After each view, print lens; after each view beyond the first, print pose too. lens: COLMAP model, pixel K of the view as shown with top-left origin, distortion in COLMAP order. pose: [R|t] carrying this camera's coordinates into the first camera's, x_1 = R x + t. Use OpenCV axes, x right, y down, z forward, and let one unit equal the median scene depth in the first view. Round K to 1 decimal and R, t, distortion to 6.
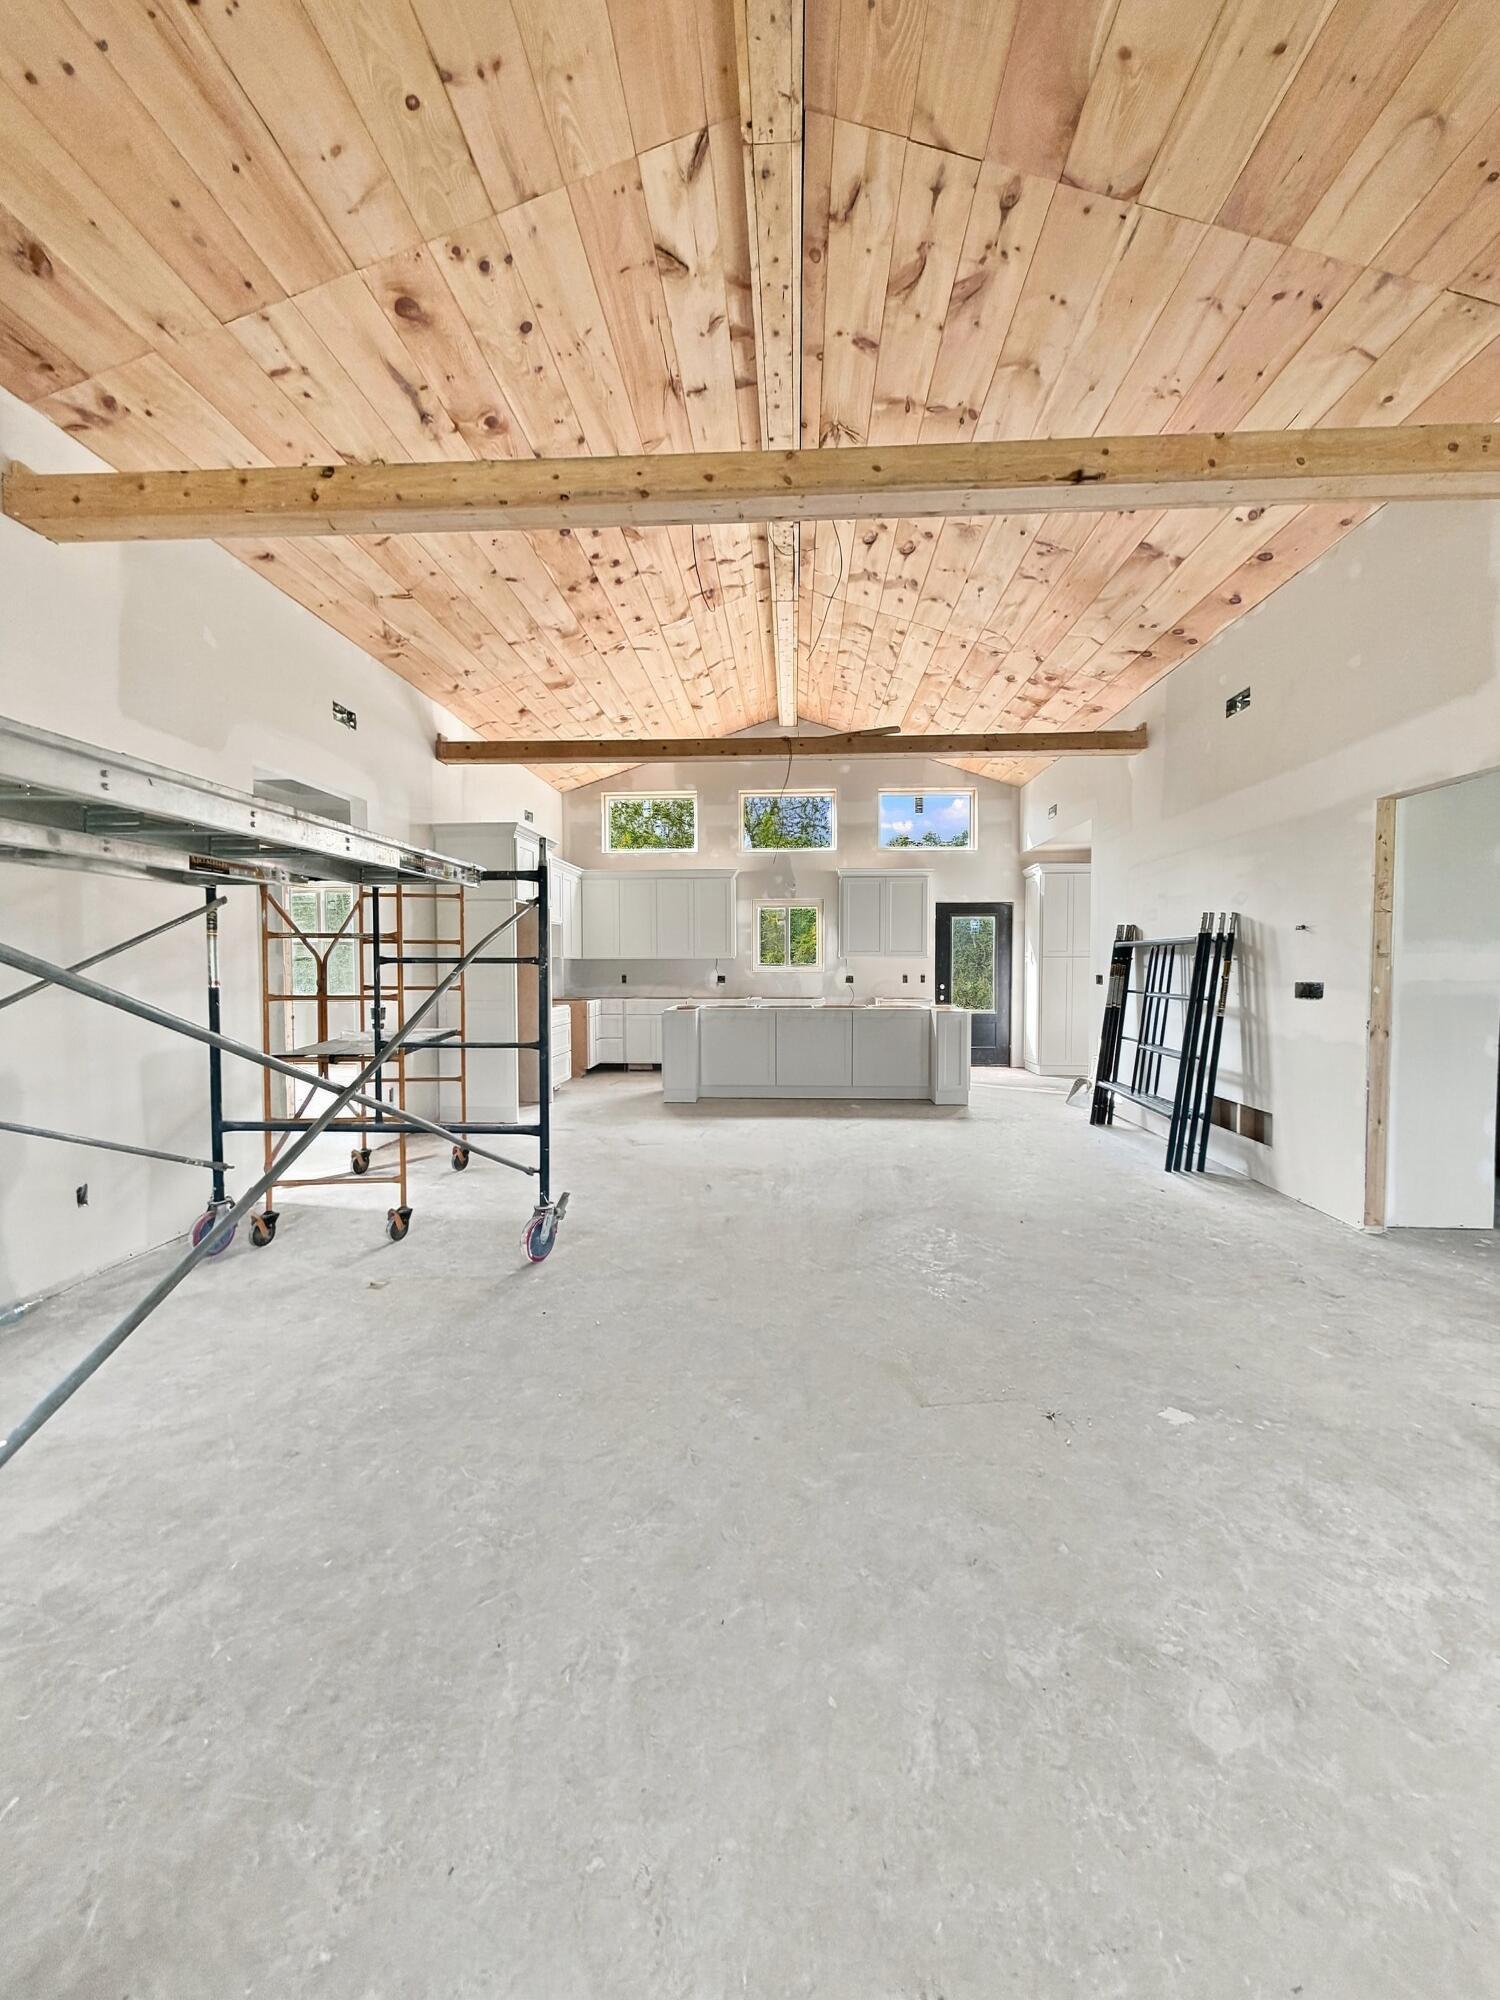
lens RADIAL K [[798.8, 0, 746.2], [0, 798.8, 994.2], [0, 0, 1]] dist [-0.000483, 0.000628]
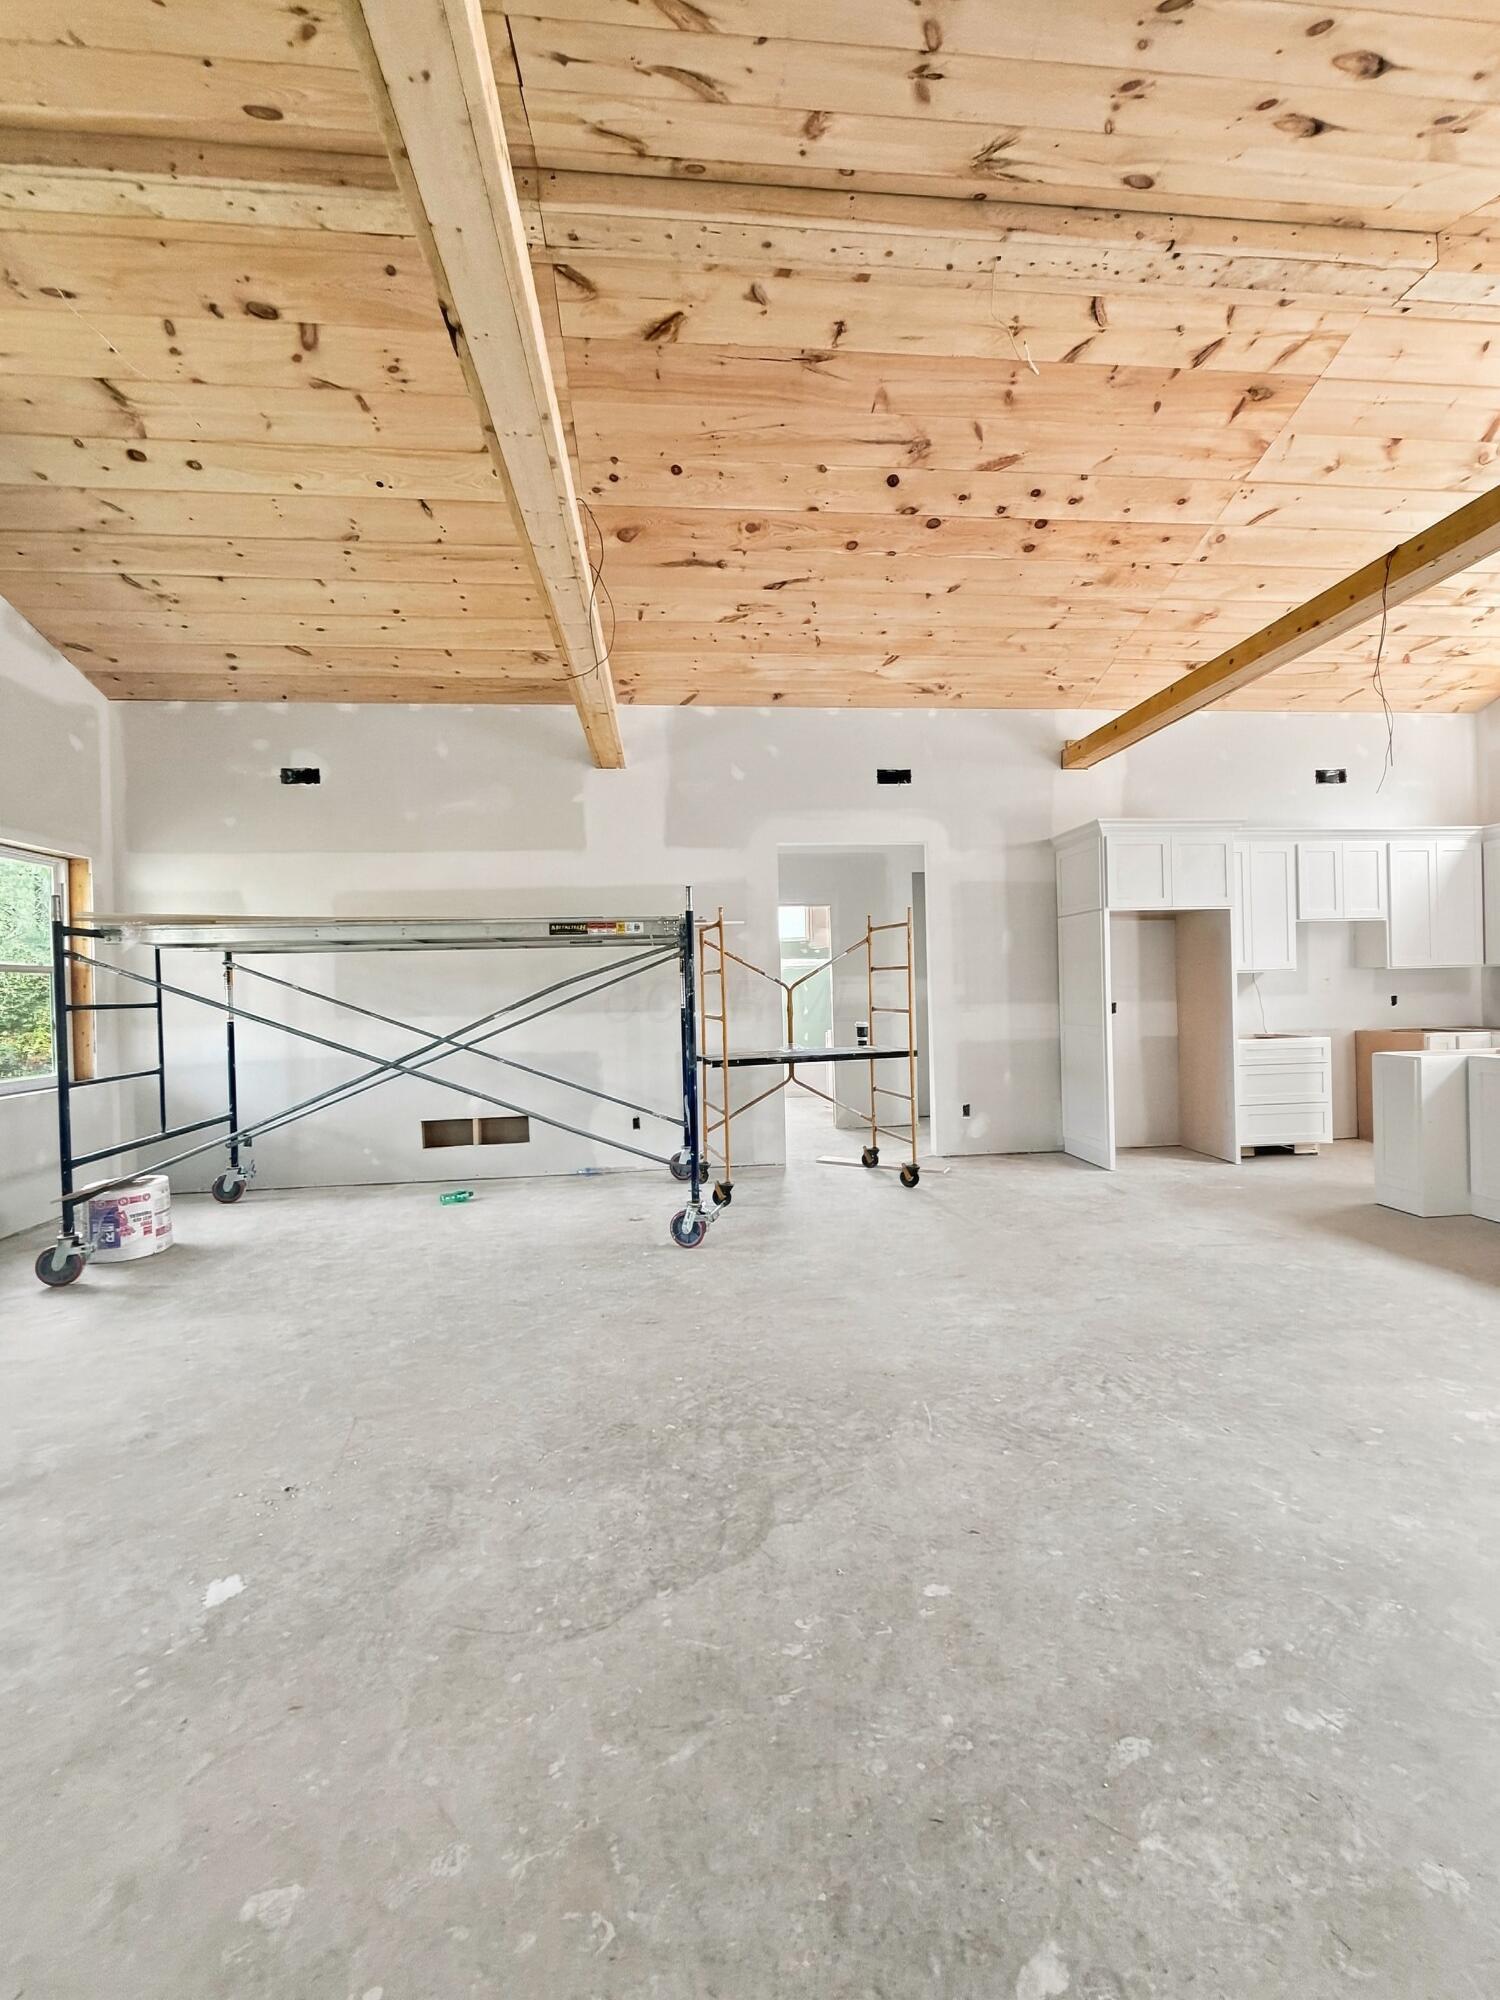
lens RADIAL K [[798.8, 0, 748.9], [0, 798.8, 993.2], [0, 0, 1]] dist [-0.000483, 0.000628]
pose [[0.151328, 0.000271, -0.988484, 1.097277], [-0.015756, 0.999874, -0.002138, -0.044927], [0.988358, 0.015898, 0.151313, 1.093903]]
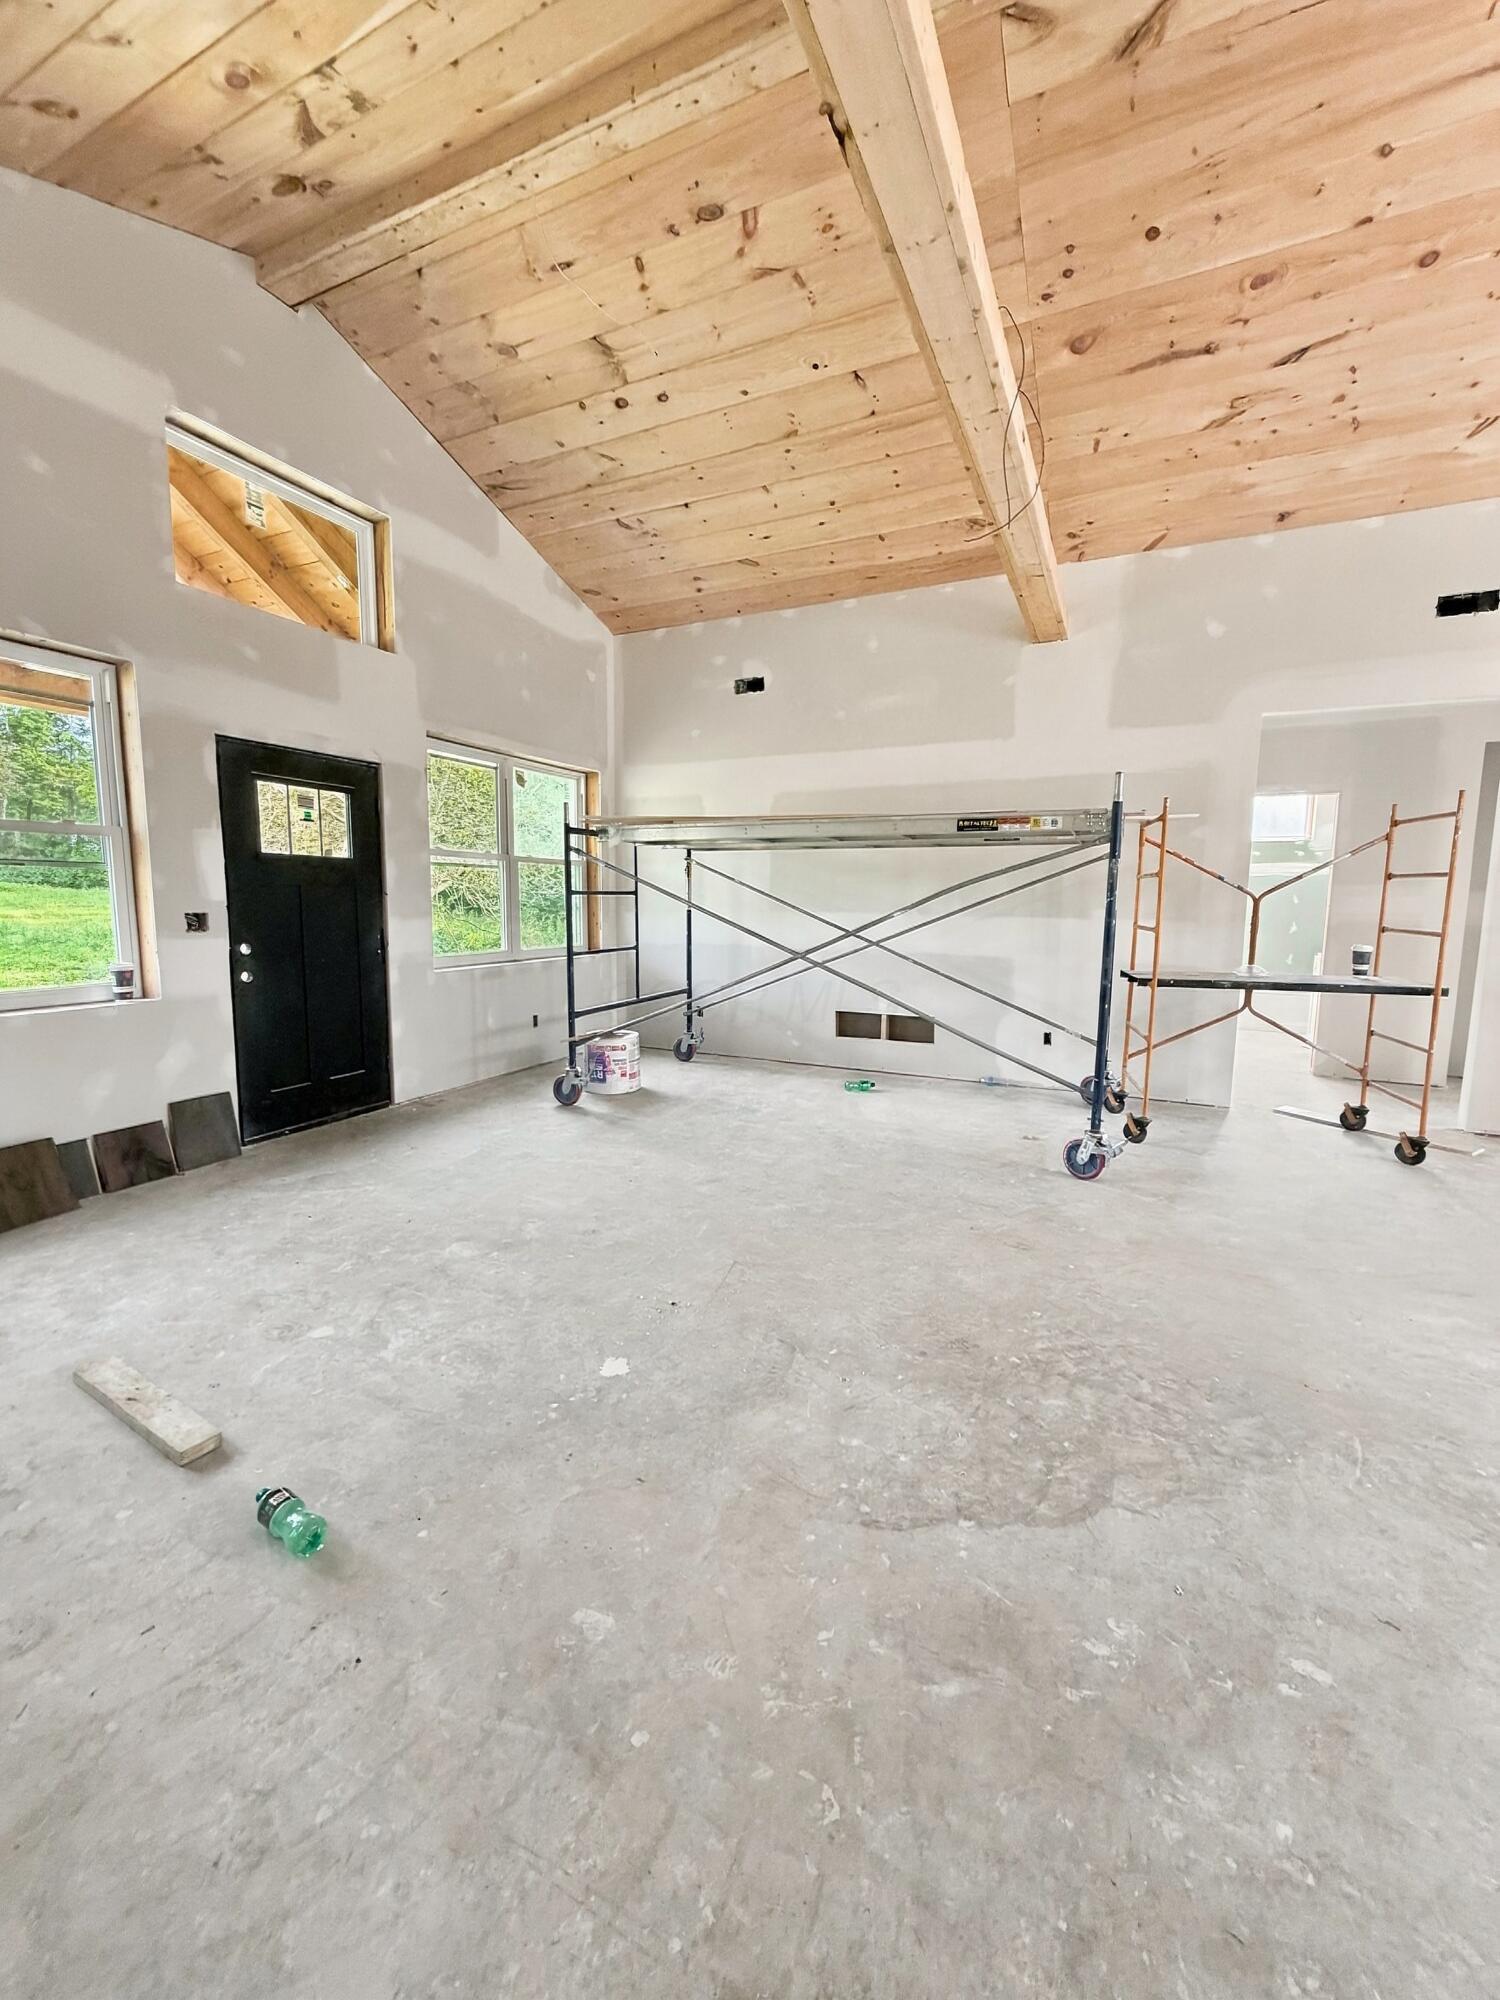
lens RADIAL K [[798.8, 0, 749.4], [0, 798.8, 993.8], [0, 0, 1]] dist [-0.000483, 0.000628]
pose [[-0.379124, 0.108722, -0.918937, 1.040636], [-0.048228, 0.989402, 0.136956, -0.042884], [0.924088, 0.096241, -0.369862, 1.160244]]
